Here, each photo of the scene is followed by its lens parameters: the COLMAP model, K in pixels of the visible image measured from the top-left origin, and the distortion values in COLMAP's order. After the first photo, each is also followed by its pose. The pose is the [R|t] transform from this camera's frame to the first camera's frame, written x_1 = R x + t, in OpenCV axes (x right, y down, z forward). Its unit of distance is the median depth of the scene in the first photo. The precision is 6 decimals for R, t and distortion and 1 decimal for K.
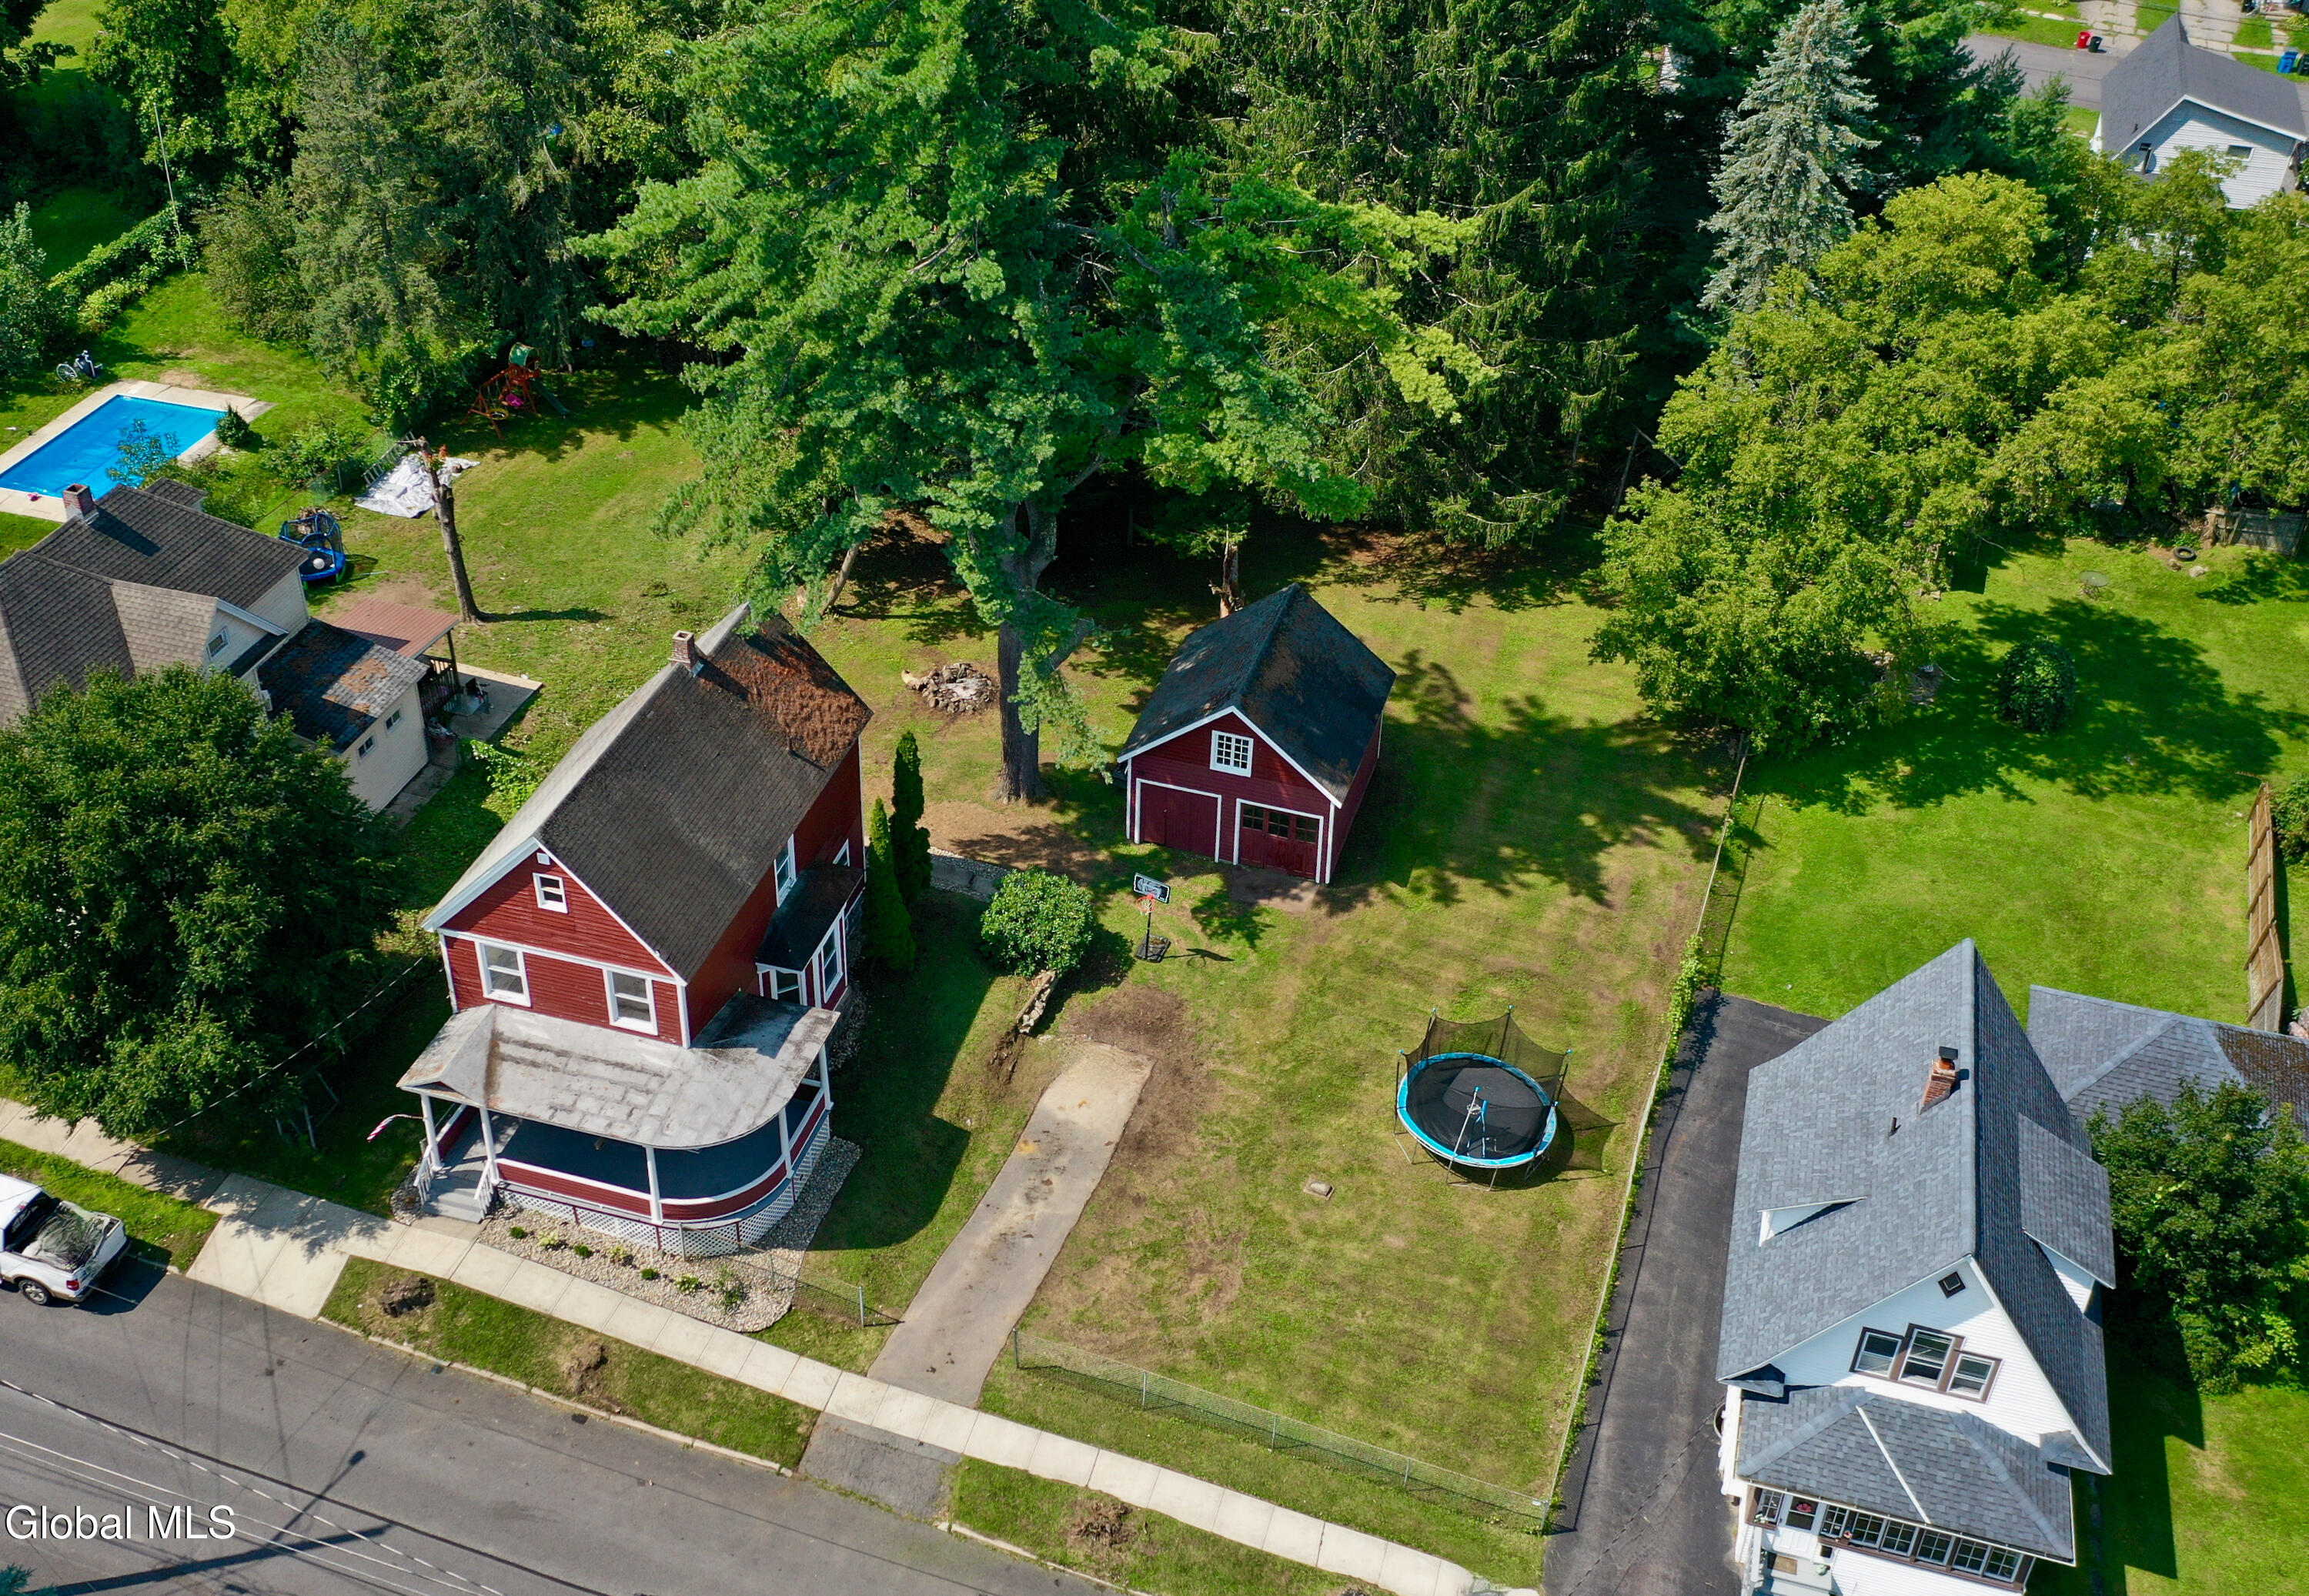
lens RADIAL K [[2276.5, 0, 1037.8], [0, 2276.5, 853.6], [0, 0, 1]] dist [0.017582, 0.000000]
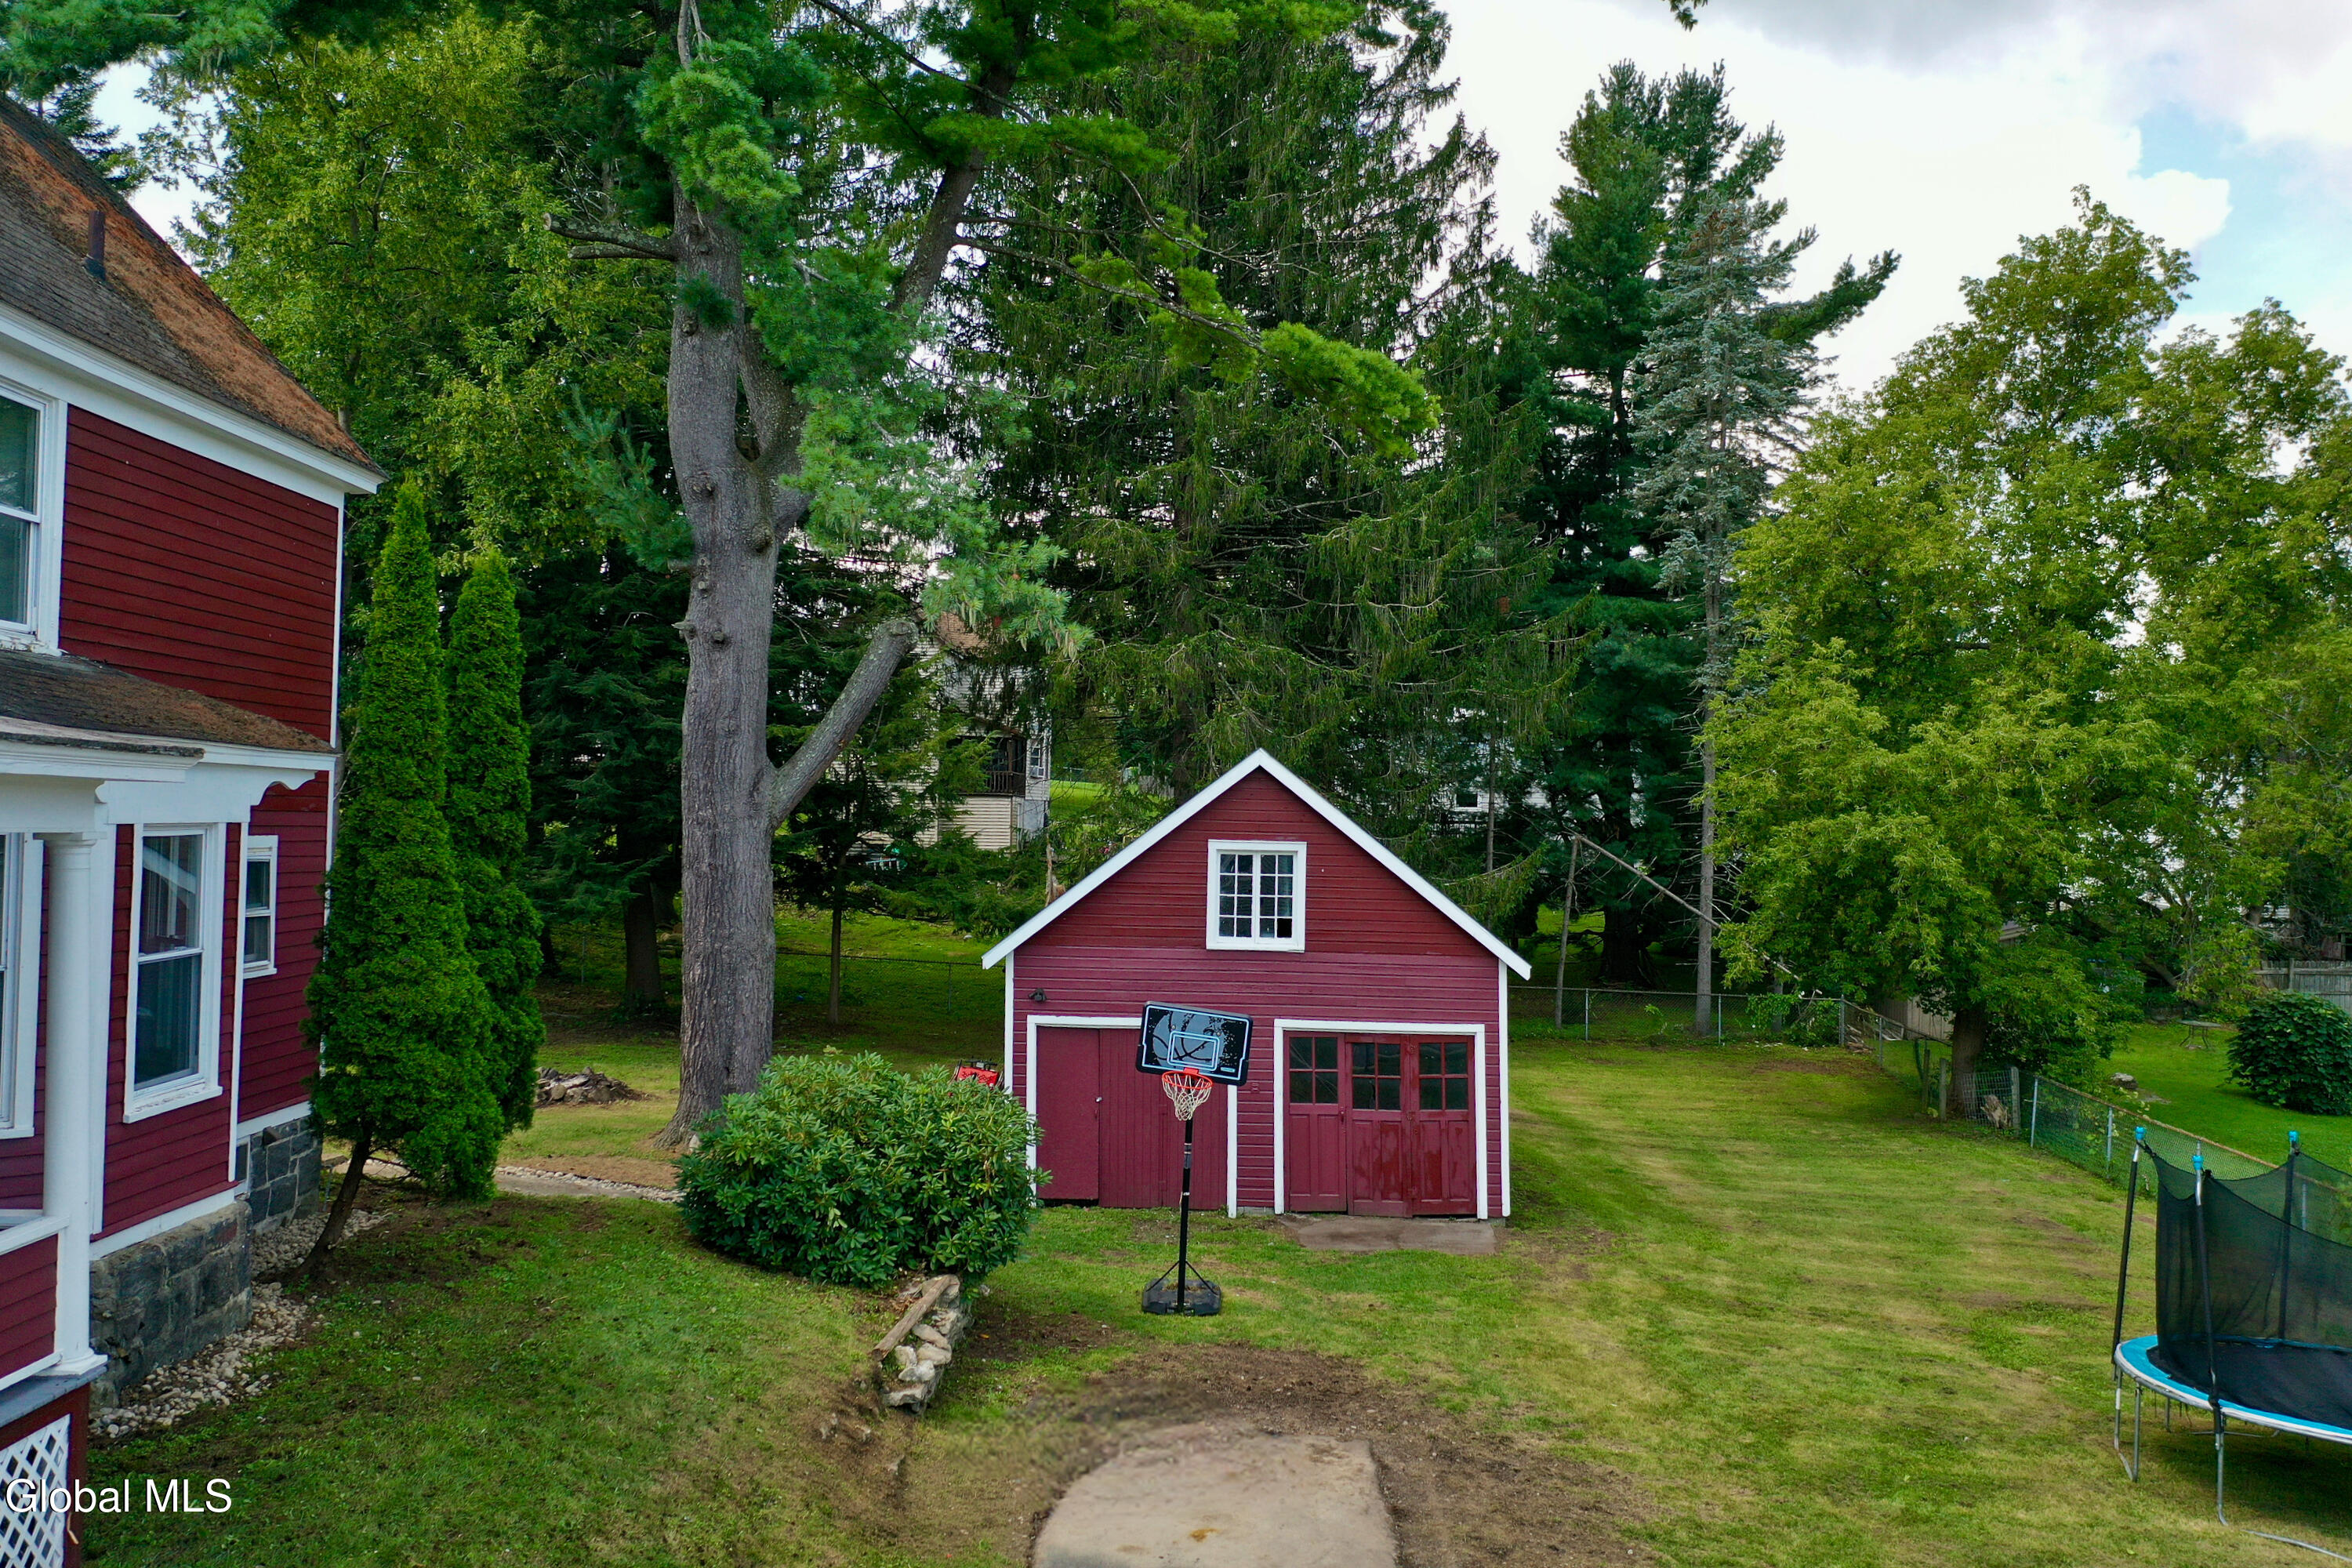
lens RADIAL K [[2013.0, 0, 1169.1], [0, 2013.0, 784.8], [0, 0, 1]] dist [0.013568, 0.004172]
pose [[0.947743, 0.017423, 0.318558, -0.059102], [0.180698, 0.793592, -0.580999, 0.178666], [-0.262928, 0.608201, 0.748973, 0.800276]]
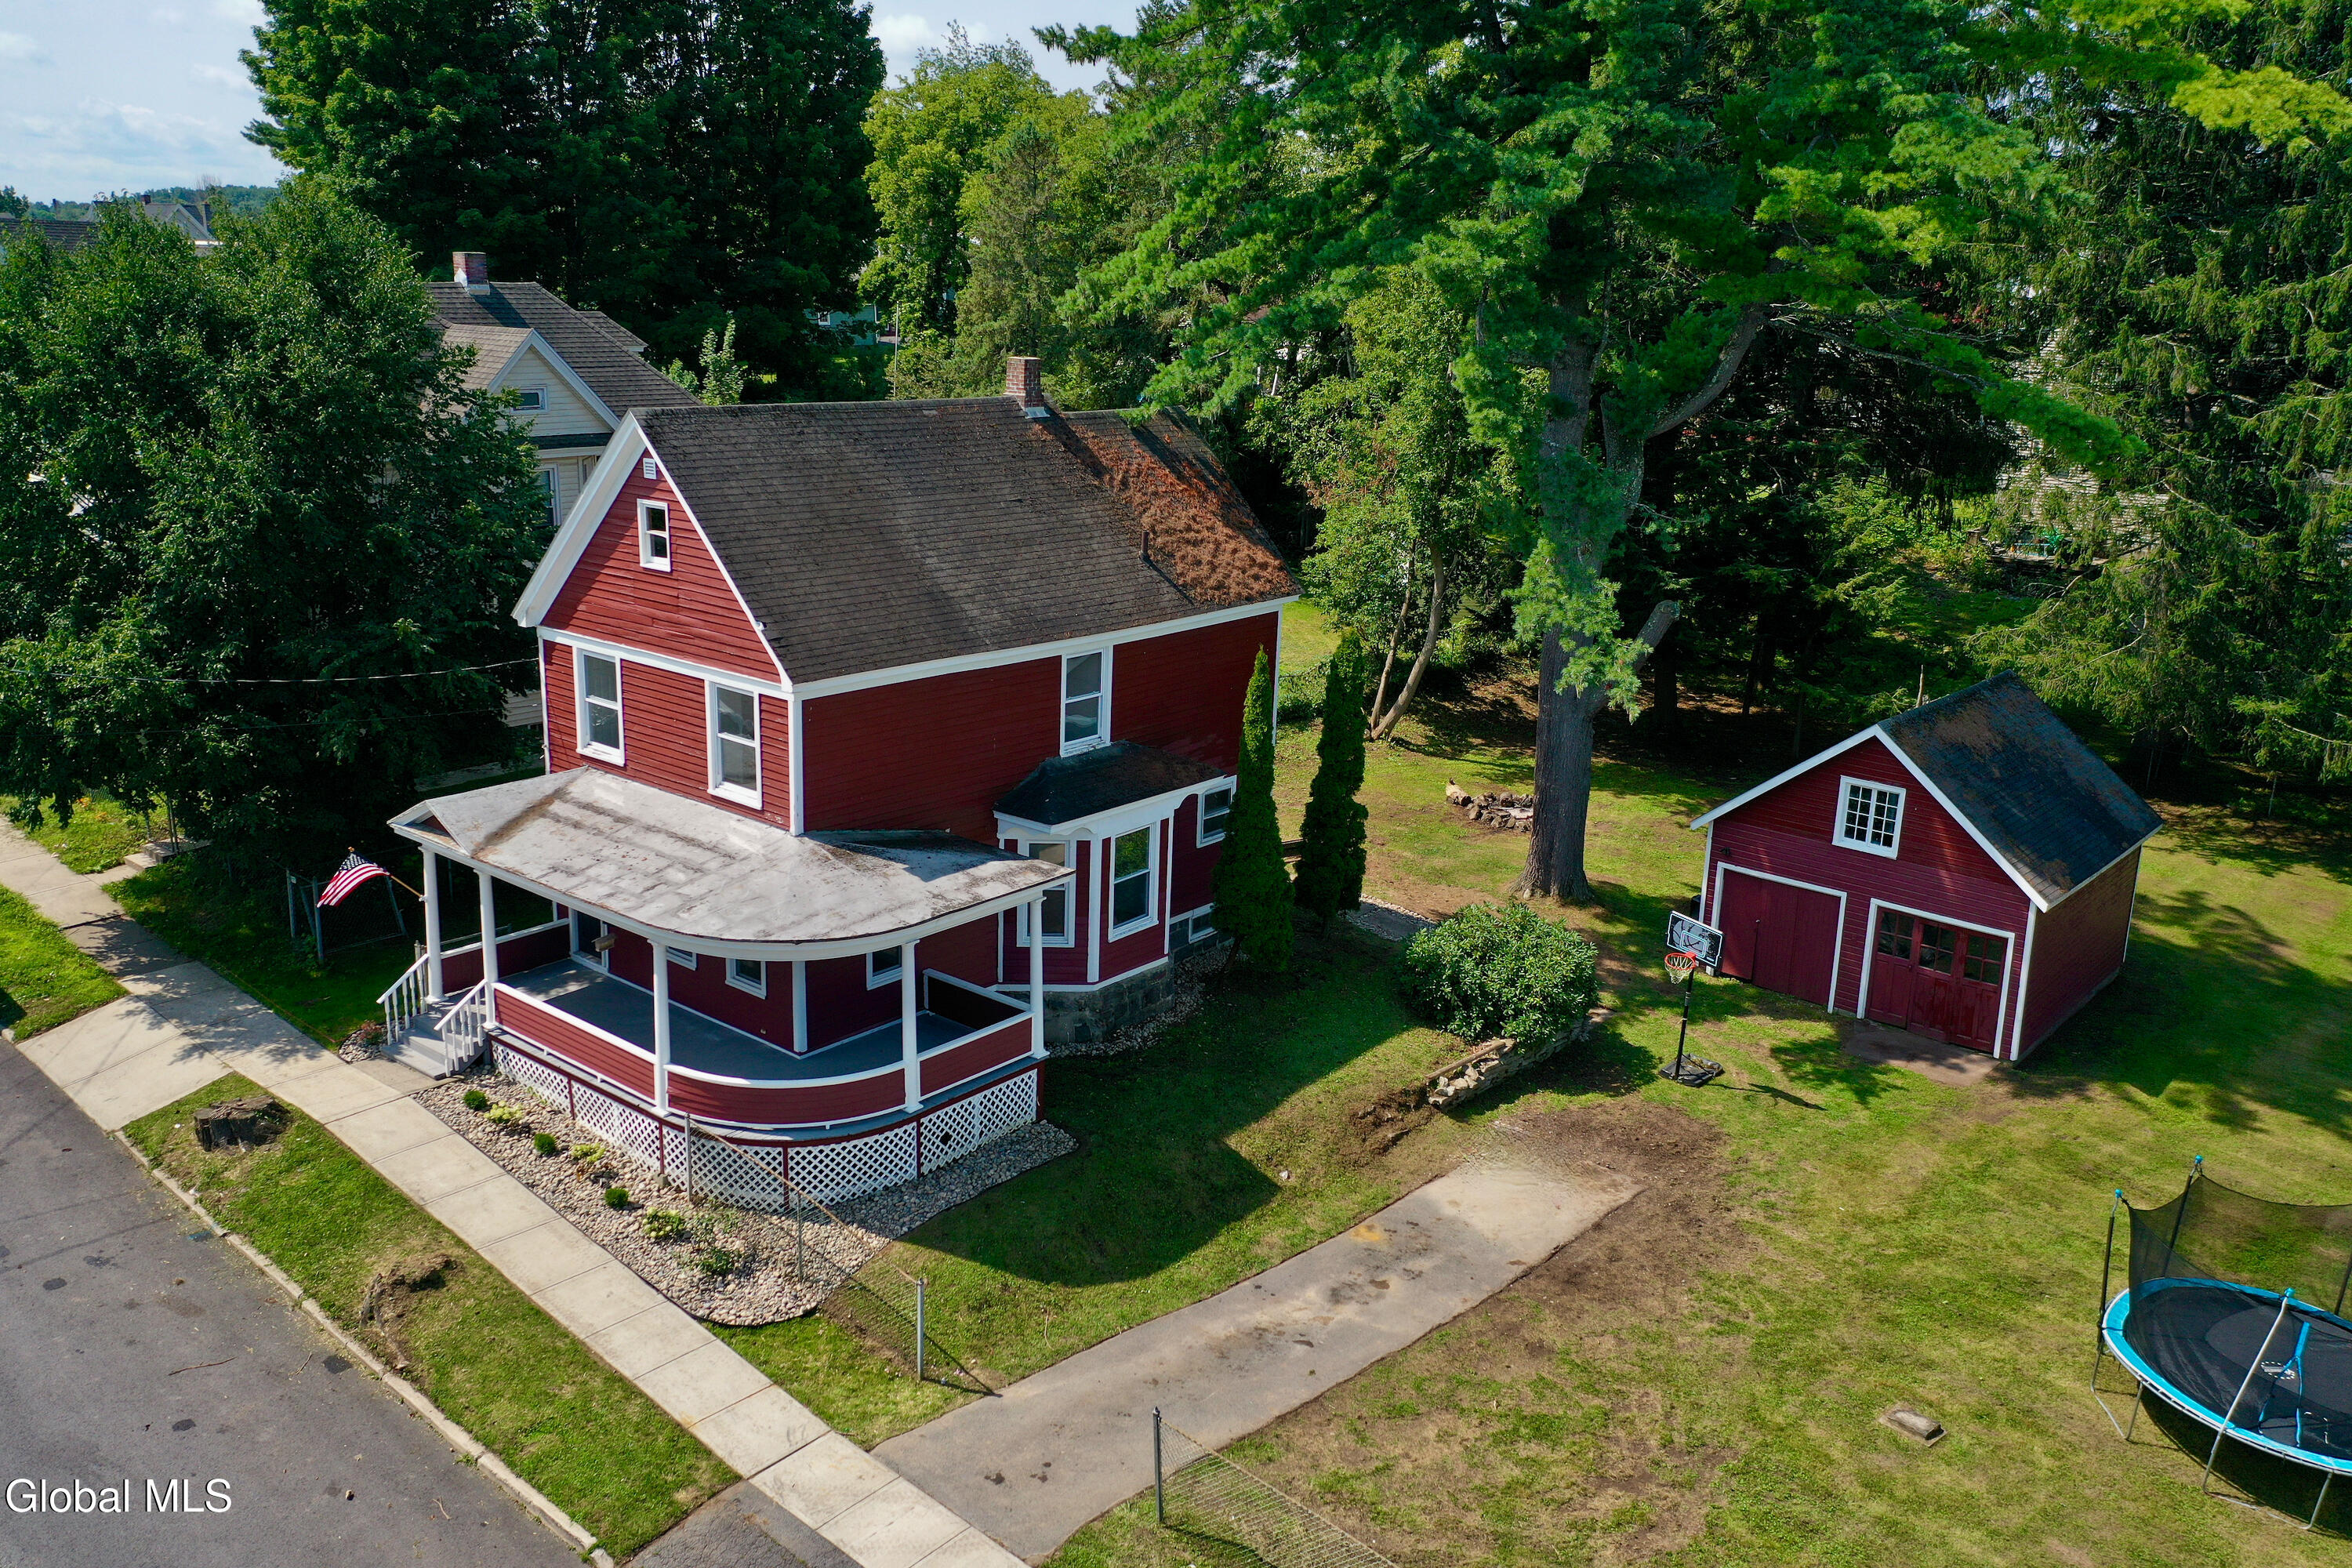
lens RADIAL K [[1861.4, 0, 1172.5], [0, 1861.4, 786.4], [0, 0, 1]] dist [0.012407, 0.000823]
pose [[0.926978, 0.122726, -0.354471, 0.100149], [-0.244292, 0.914613, -0.322187, 0.188608], [0.284663, 0.385254, 0.877807, 0.540461]]
